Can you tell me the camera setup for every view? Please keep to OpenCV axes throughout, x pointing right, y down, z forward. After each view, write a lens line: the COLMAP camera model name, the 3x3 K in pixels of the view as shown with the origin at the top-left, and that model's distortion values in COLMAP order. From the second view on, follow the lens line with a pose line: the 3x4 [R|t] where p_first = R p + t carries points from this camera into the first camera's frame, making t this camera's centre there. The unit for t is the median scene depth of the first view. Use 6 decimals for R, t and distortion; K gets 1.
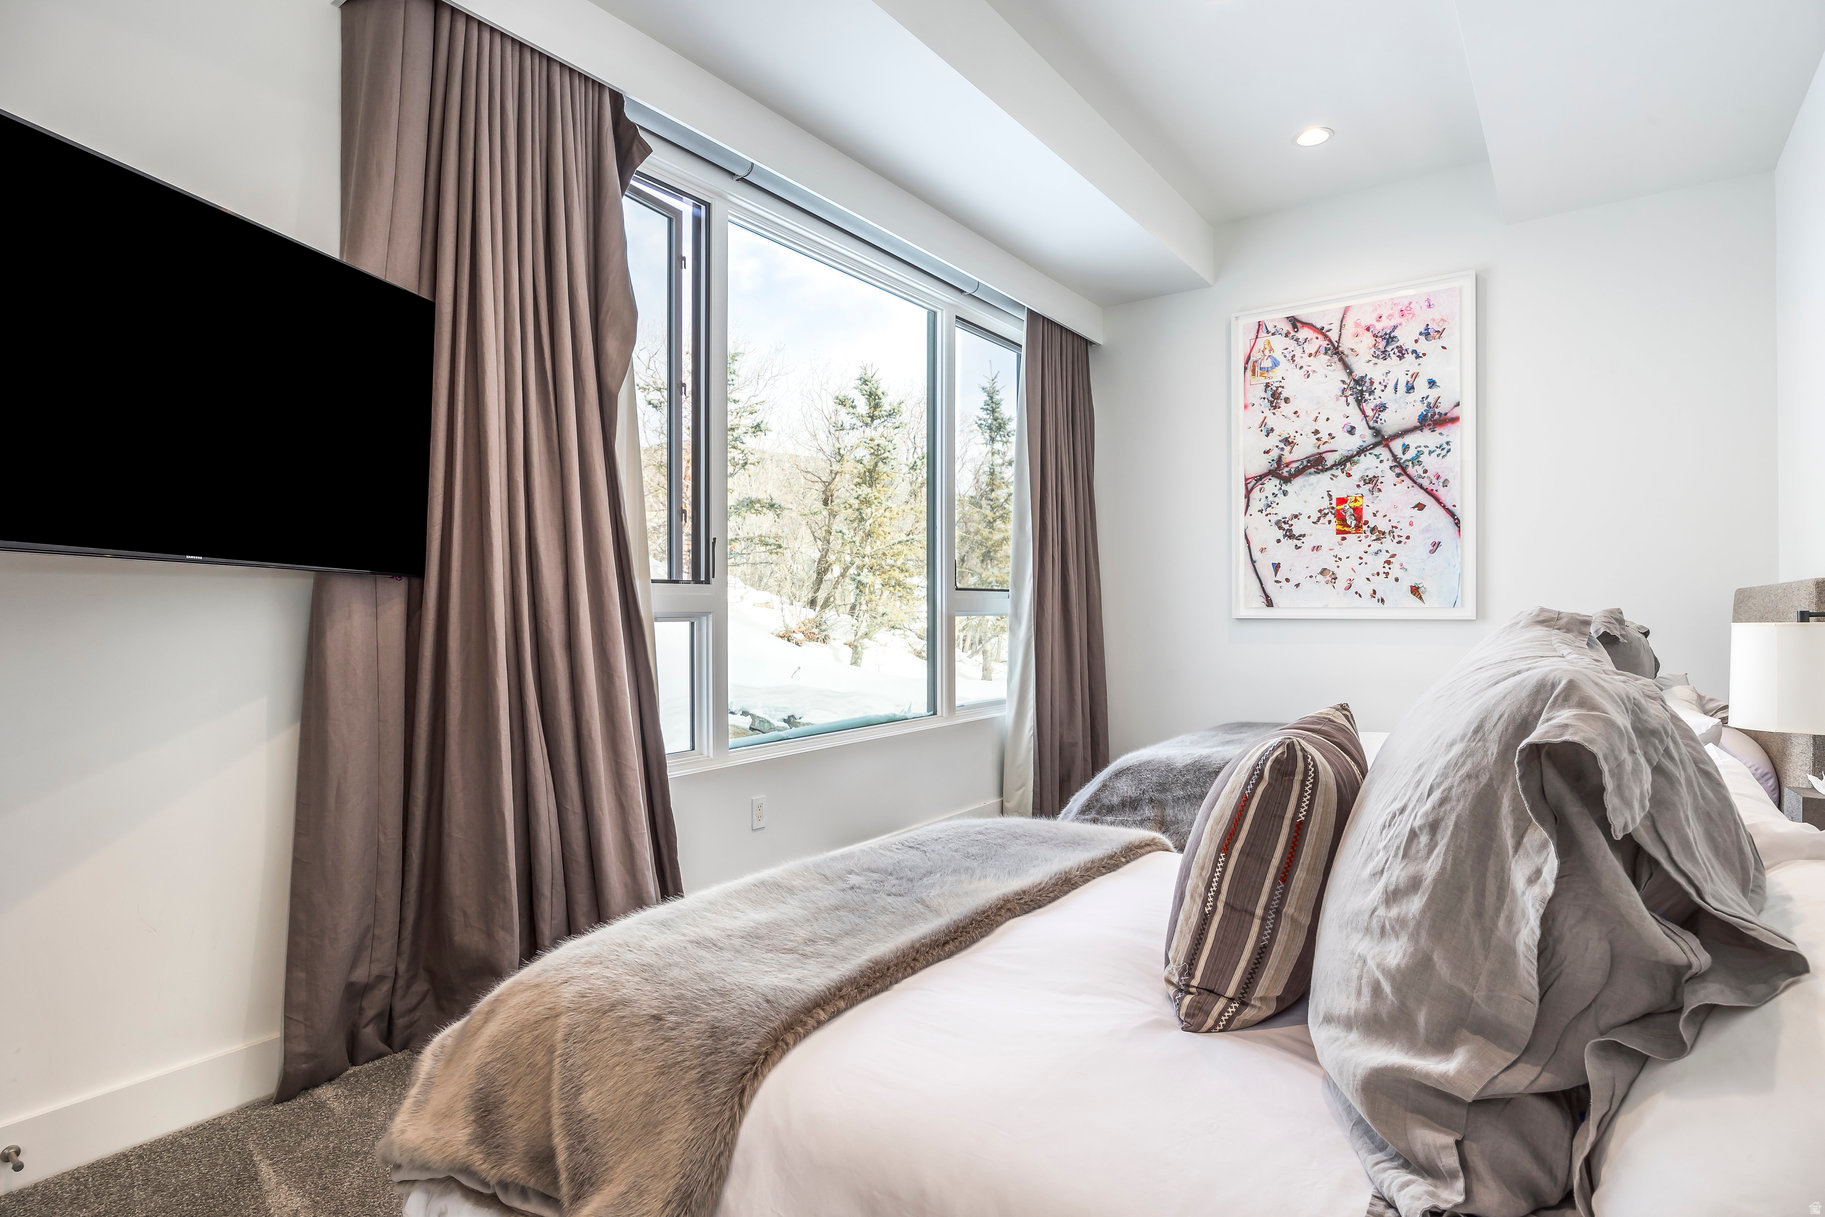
lens RADIAL K [[993.5, 0, 907.4], [0, 993.5, 609.5], [0, 0, 1]] dist [-0.003739, -0.000032]
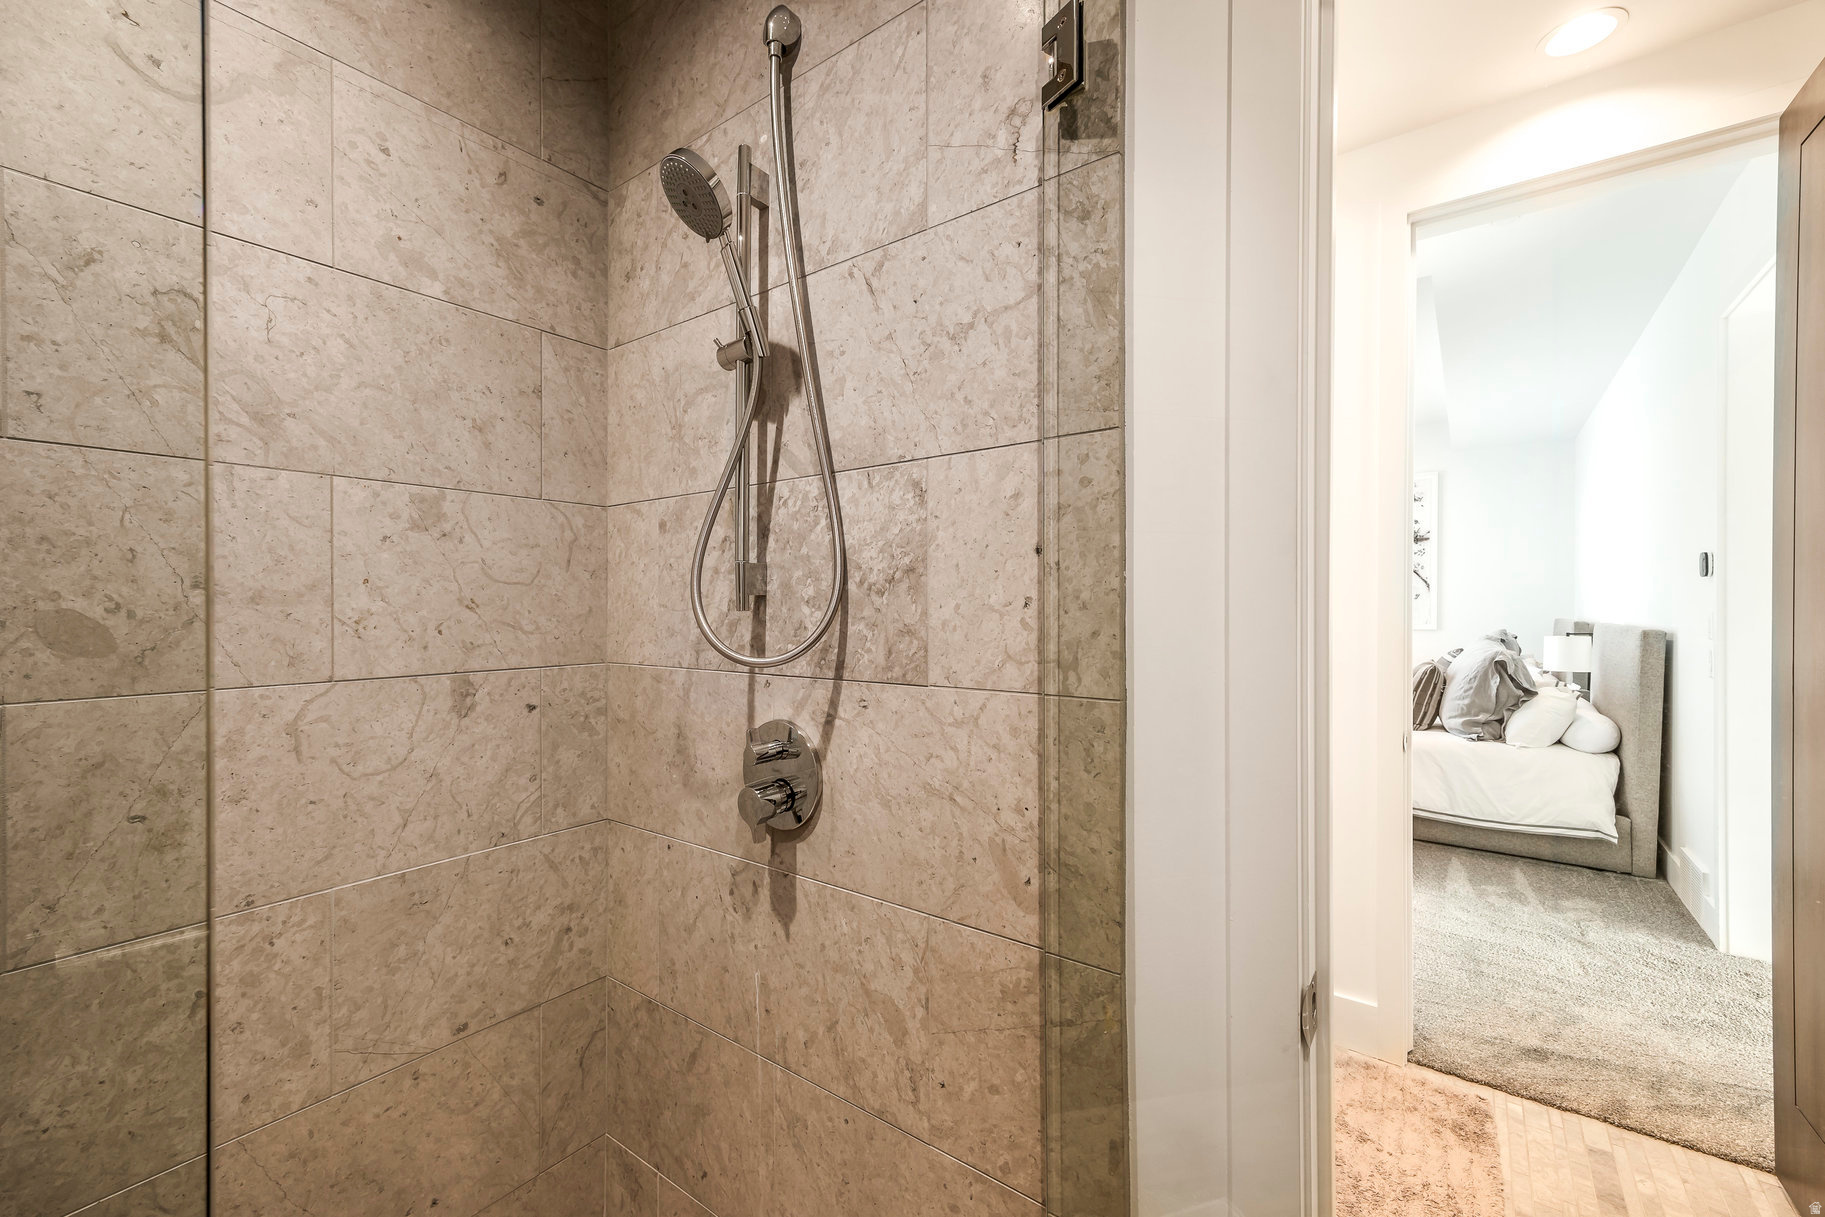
lens RADIAL K [[747.5, 0, 918.1], [0, 747.5, 611.2], [0, 0, 1]] dist [-0.000661, -0.000062]
pose [[0.999289, 0.000356, -0.037698, -2.364787], [-0.000267, 0.999997, 0.002349, -0.158345], [0.037699, -0.002337, 0.999286, -3.215999]]
